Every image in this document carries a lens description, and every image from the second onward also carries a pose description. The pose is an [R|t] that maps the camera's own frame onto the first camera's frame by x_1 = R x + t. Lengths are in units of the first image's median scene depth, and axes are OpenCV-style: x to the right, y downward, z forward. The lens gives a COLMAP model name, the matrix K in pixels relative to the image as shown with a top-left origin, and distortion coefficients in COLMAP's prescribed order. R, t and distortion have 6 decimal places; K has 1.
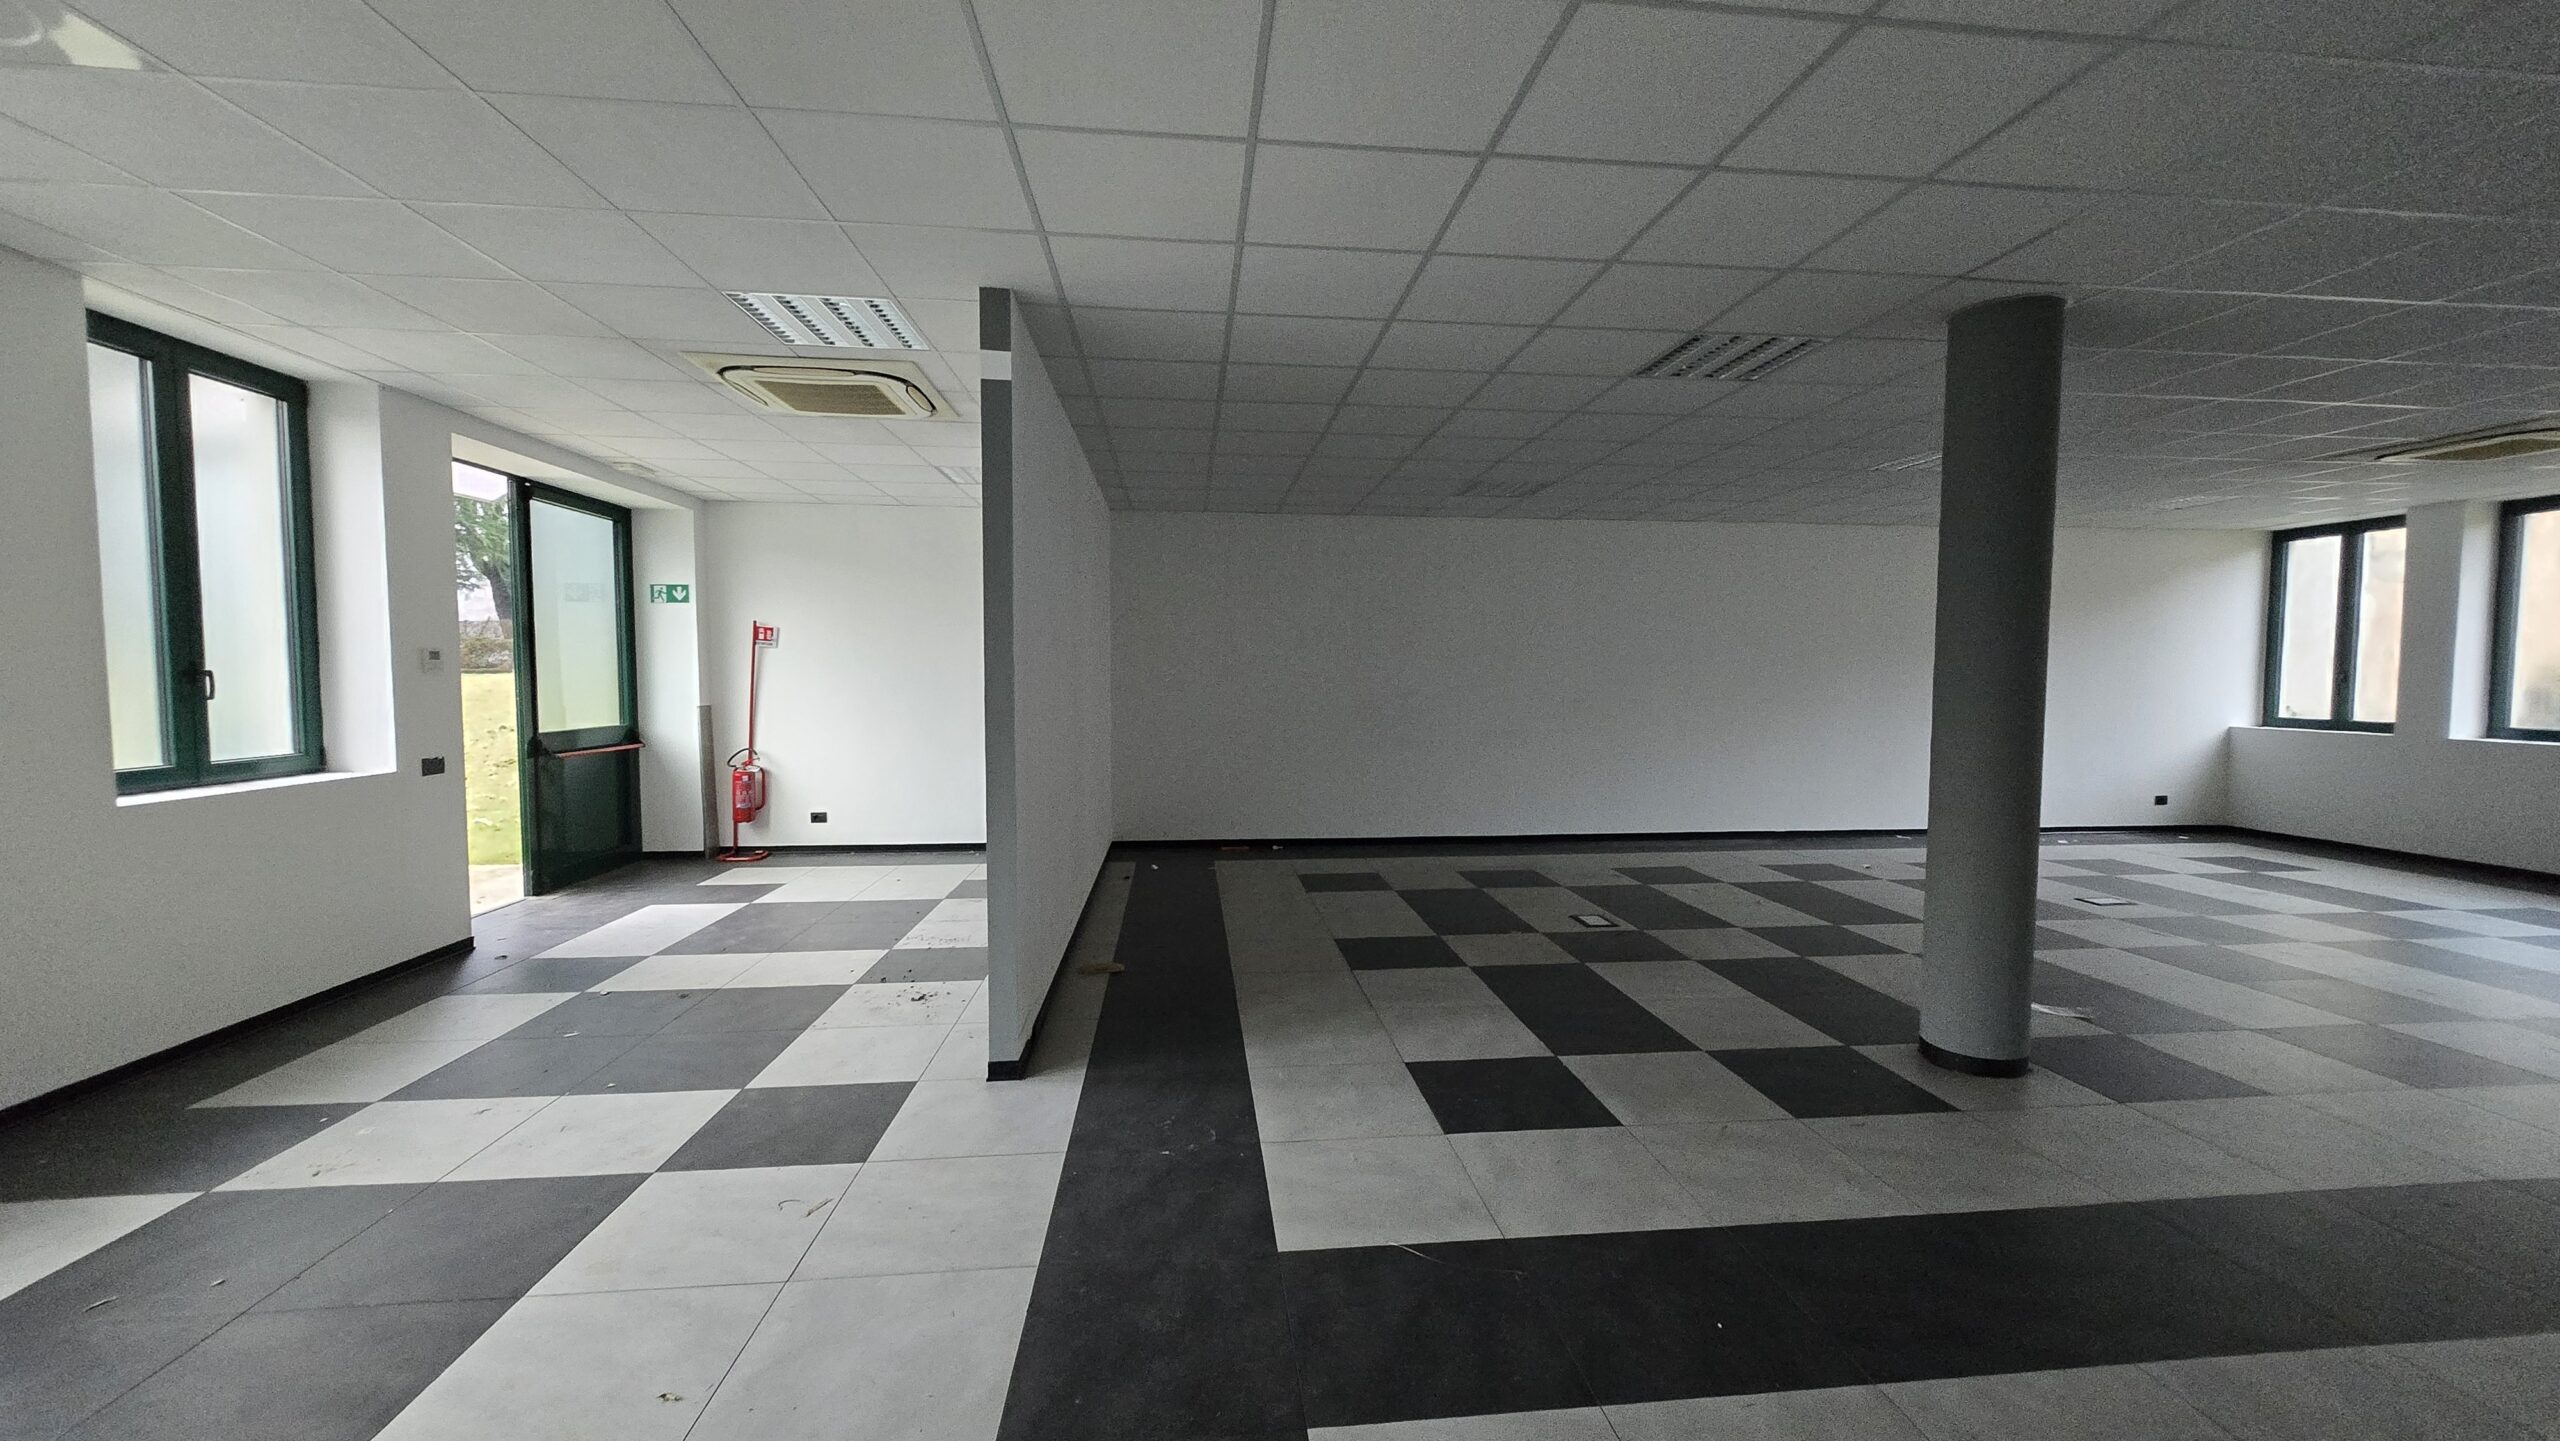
lens RADIAL K [[1003.9, 0, 1306.2], [0, 1003.9, 711.2], [0, 0, 1]] dist [0.005219, -0.002650]
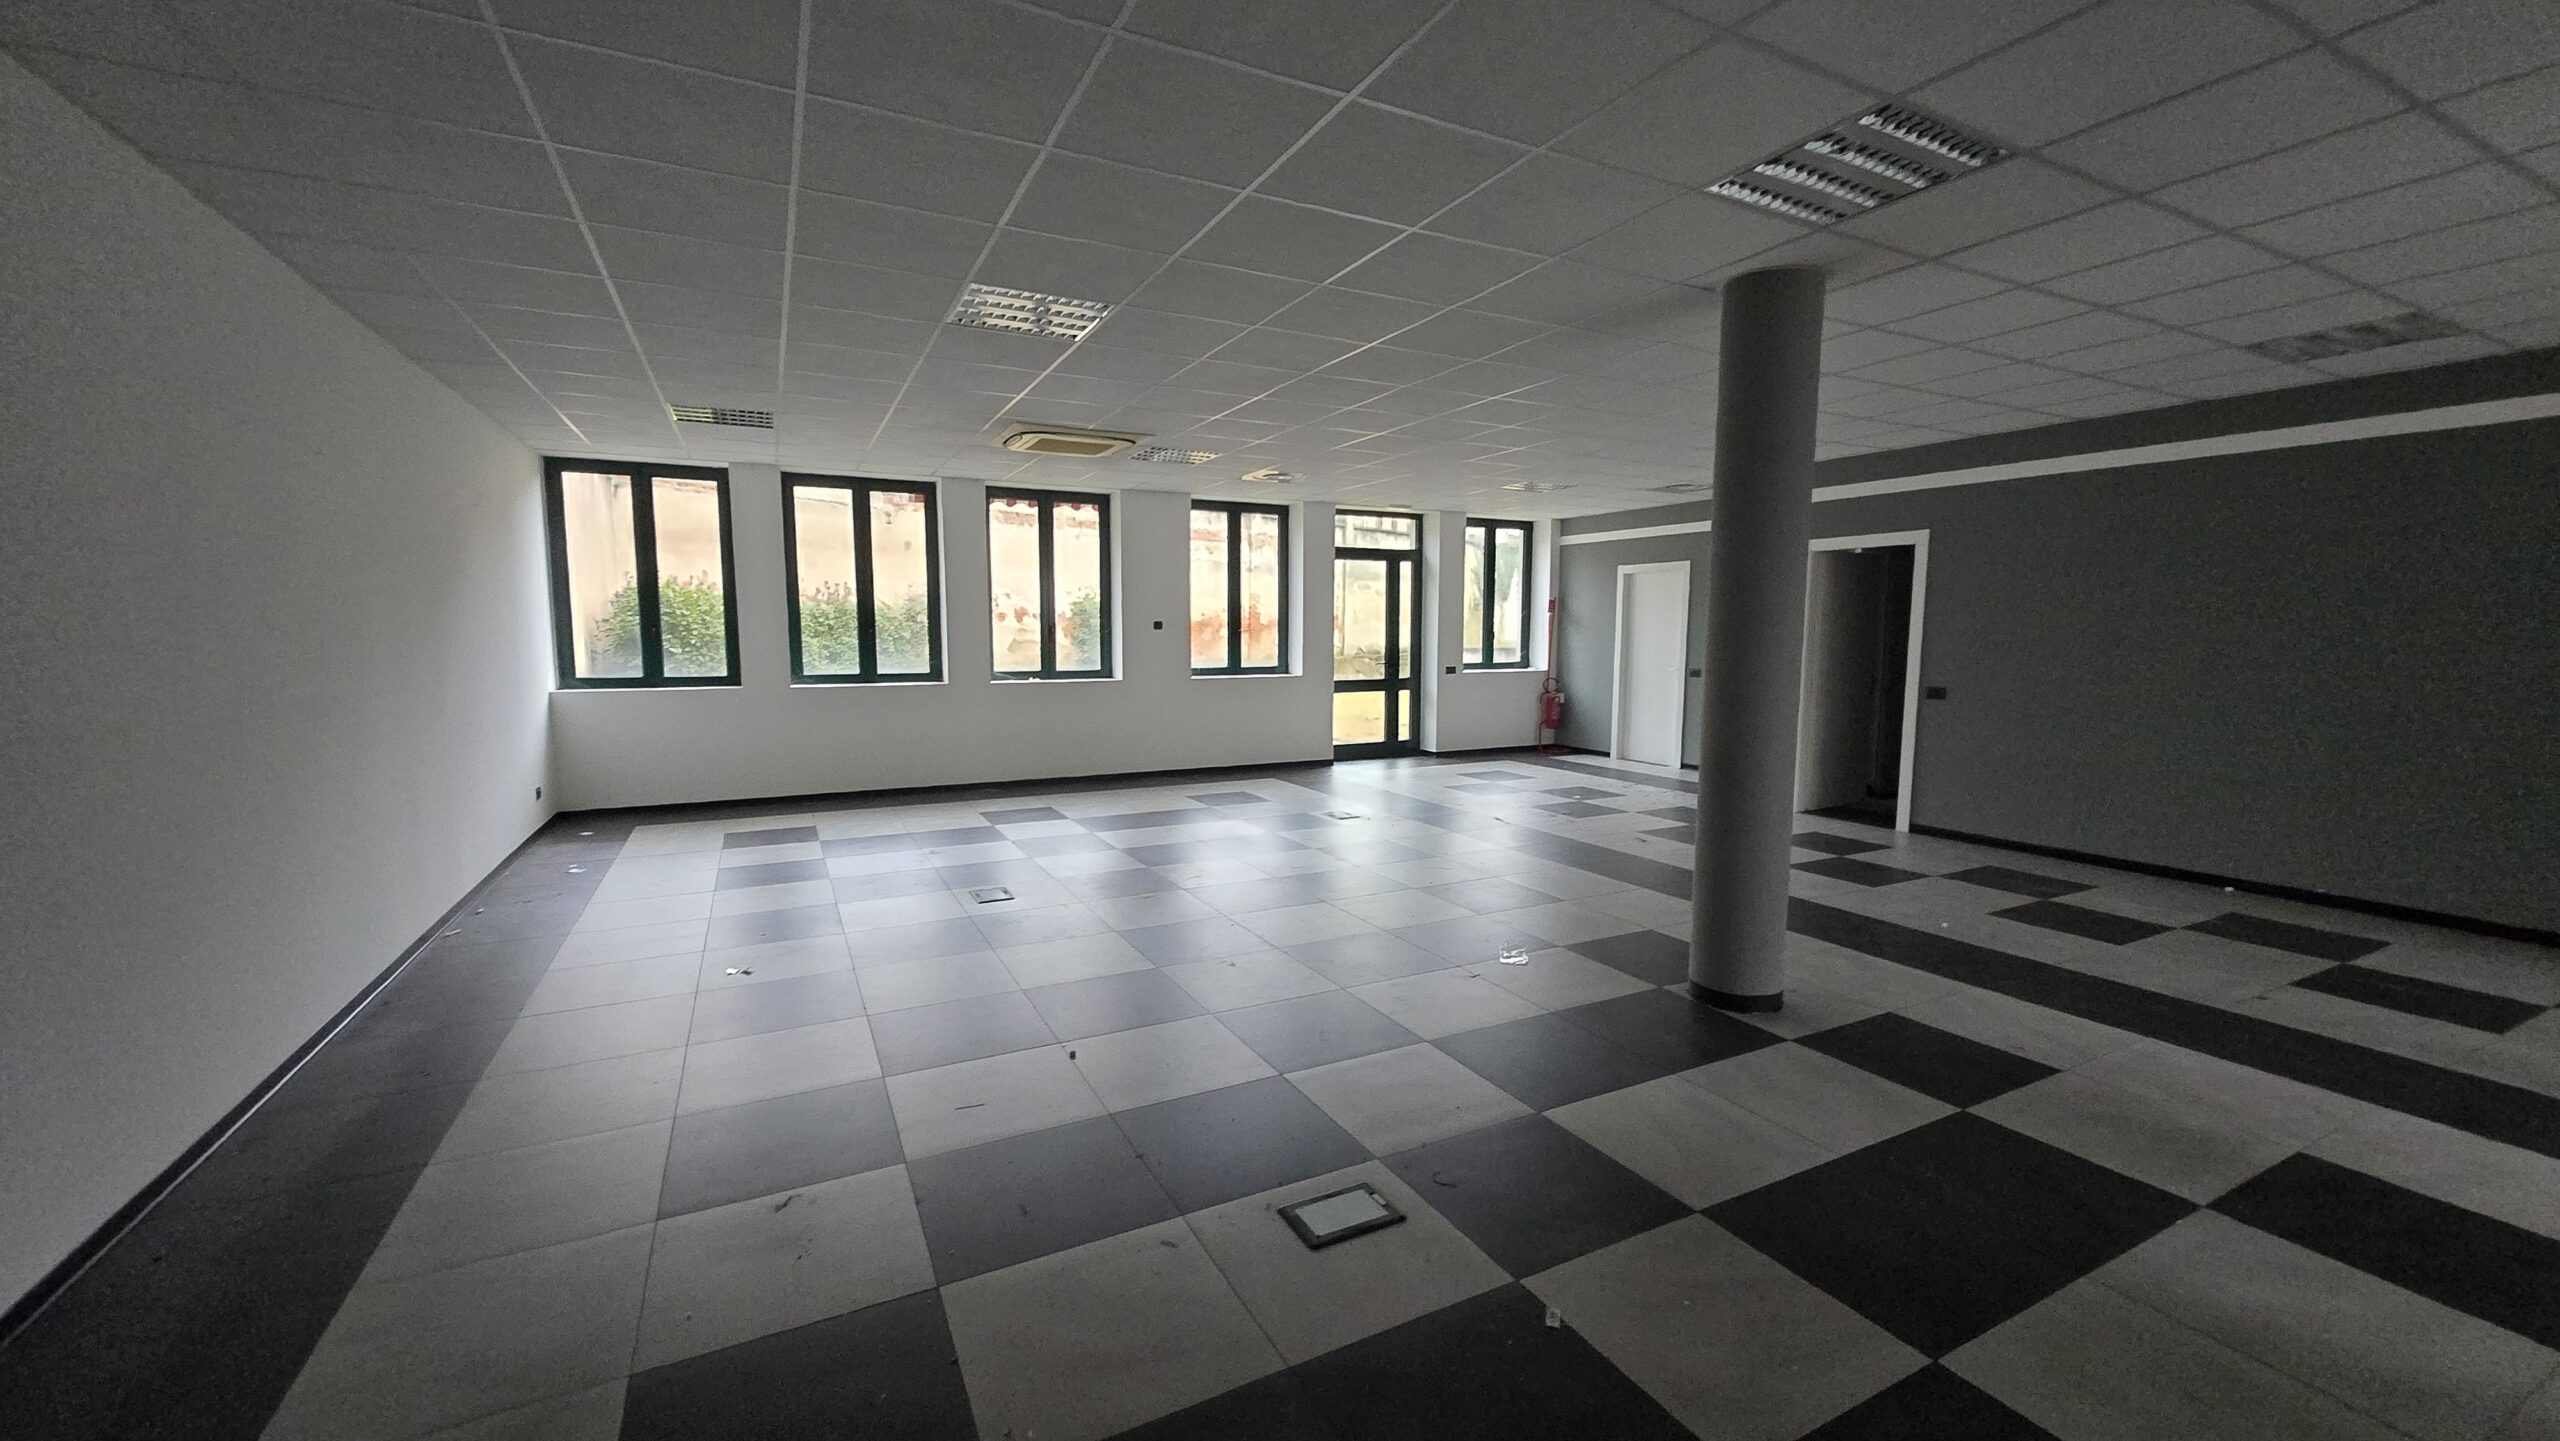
lens RADIAL K [[1003.9, 0, 1280.0], [0, 1003.9, 723.7], [0, 0, 1]] dist [0.005219, -0.002650]
pose [[-0.352616, -0.092191, 0.931216, -0.058770], [0.033478, 0.993255, 0.111010, -0.032688], [-0.935169, 0.070320, -0.347151, 0.787720]]
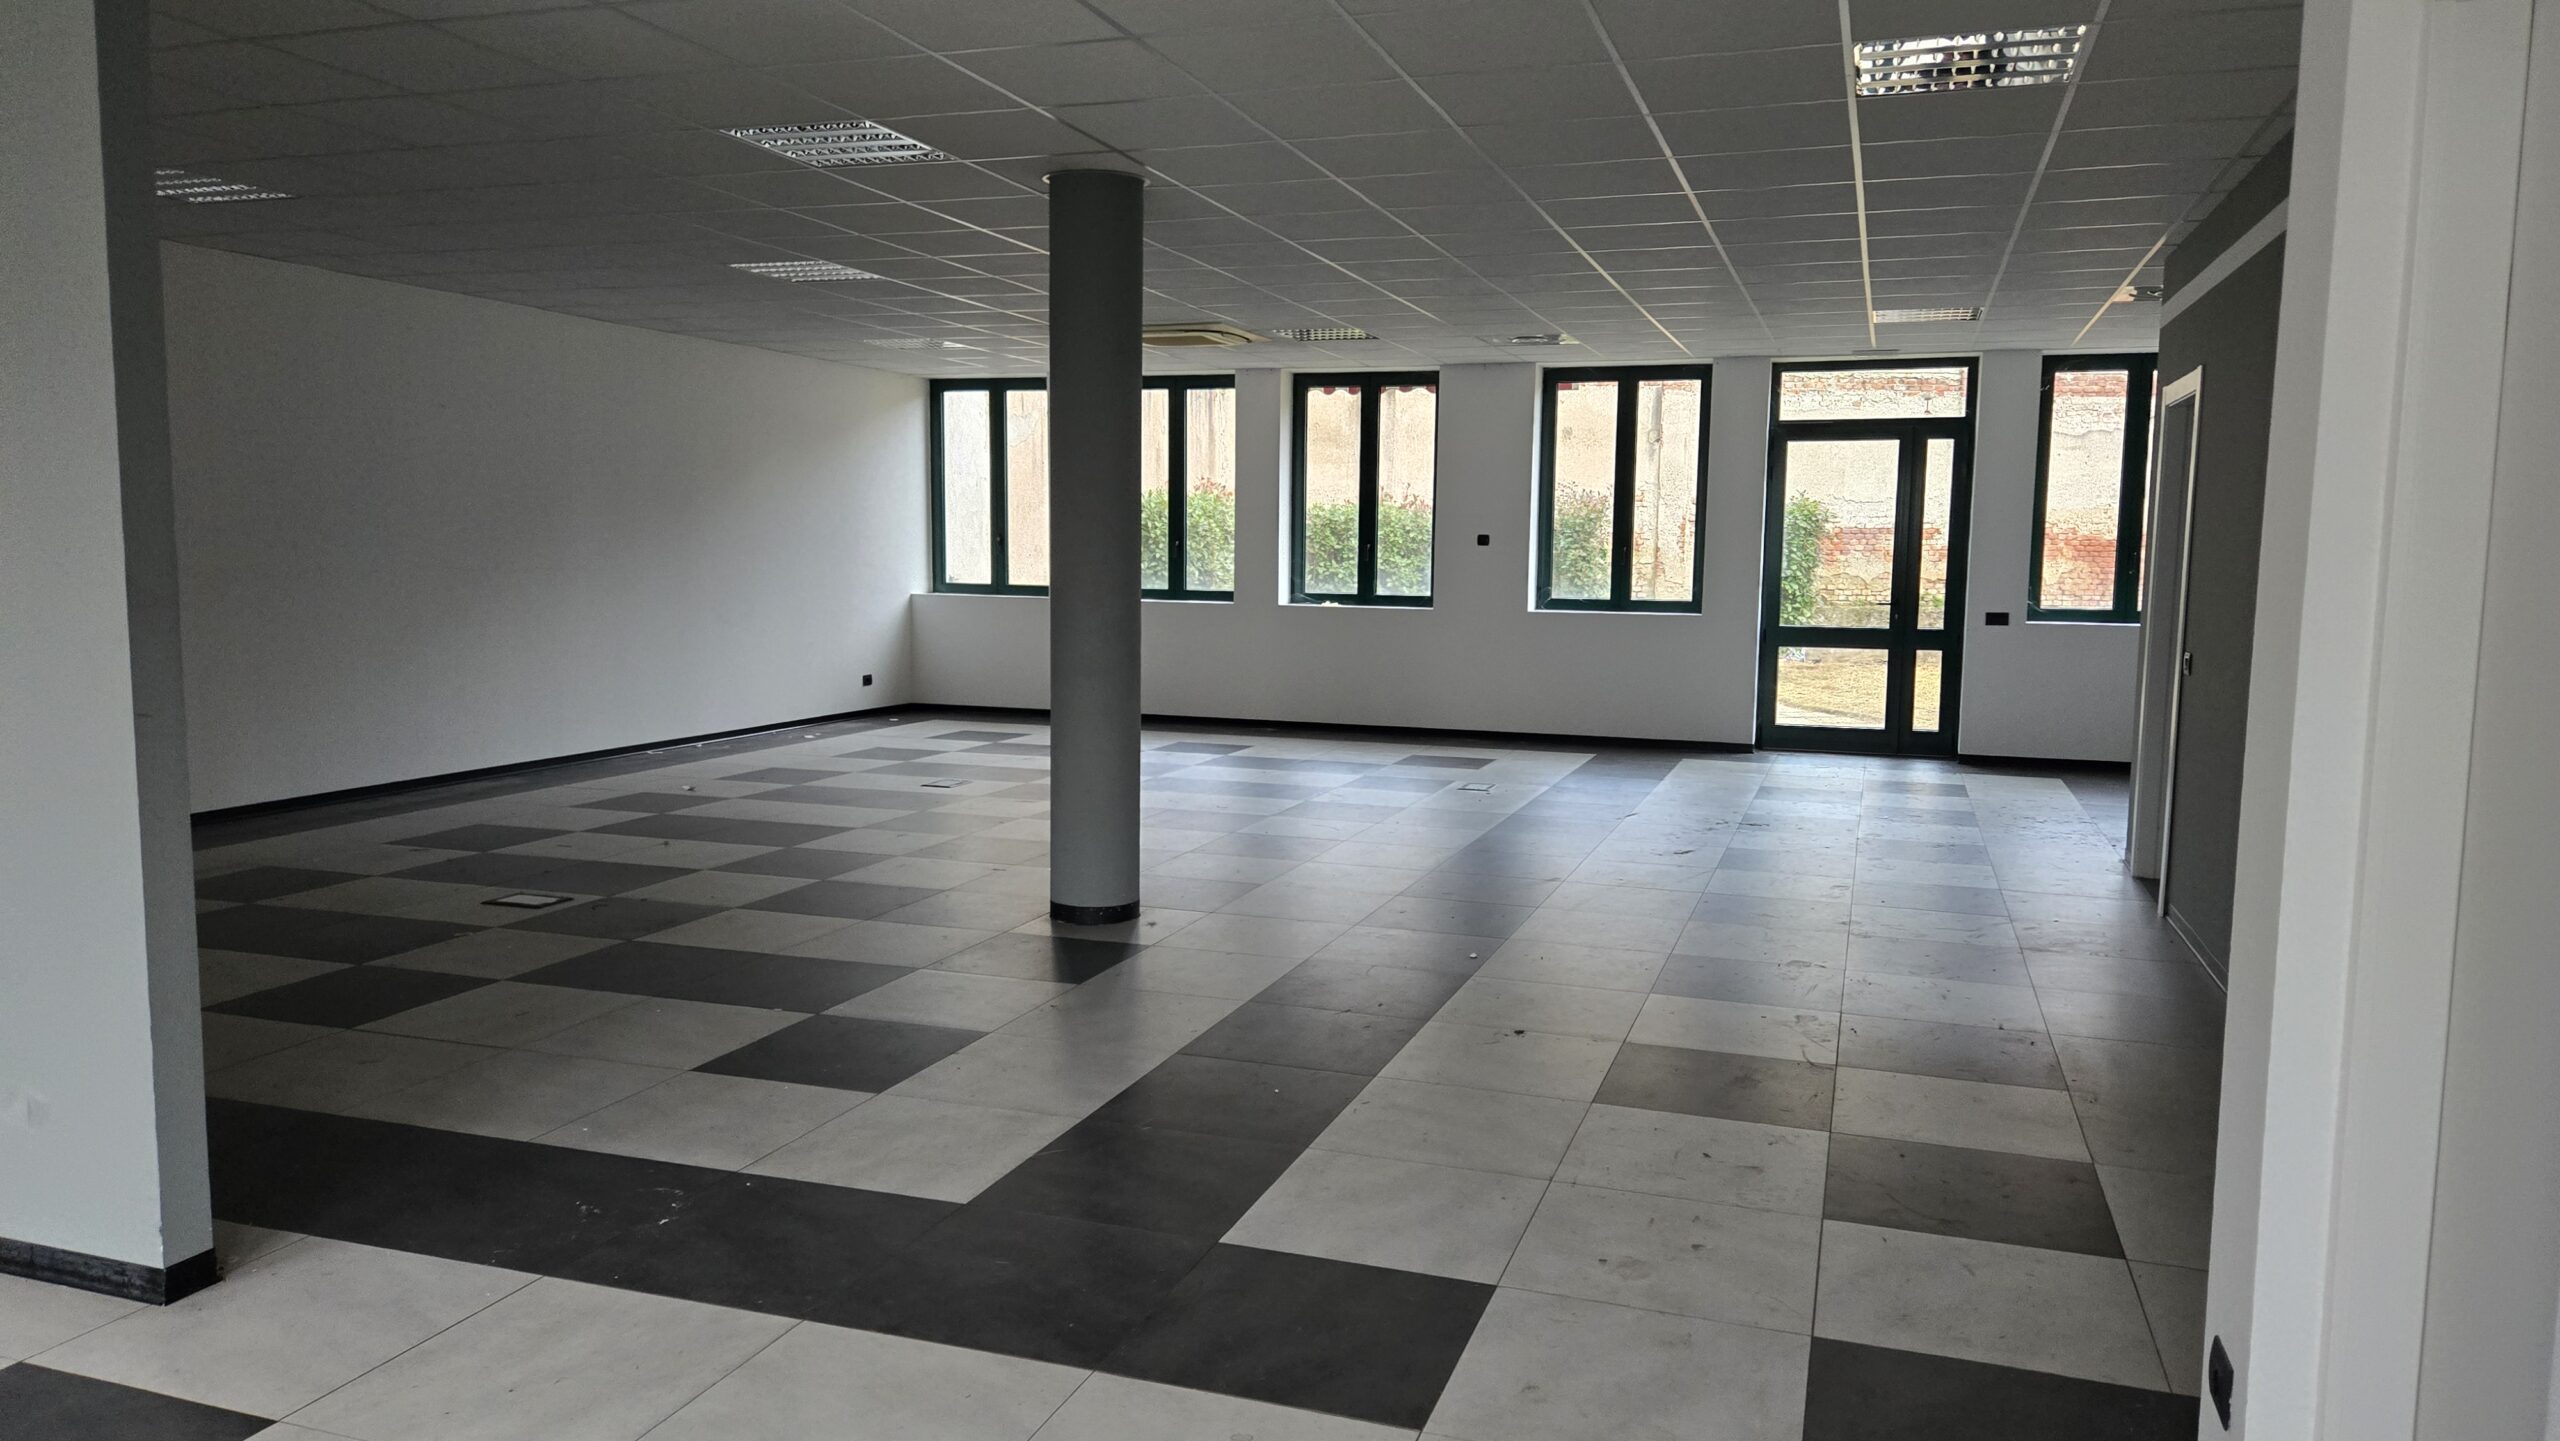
lens RADIAL K [[1707.8, 0, 1275.6], [0, 1707.8, 732.4], [0, 0, 1]] dist [0.081364, -0.073103]
pose [[0.433248, -0.096121, 0.896134, -0.358570], [0.021598, 0.995118, 0.096296, -0.002370], [-0.901016, -0.022365, 0.433209, 0.035633]]
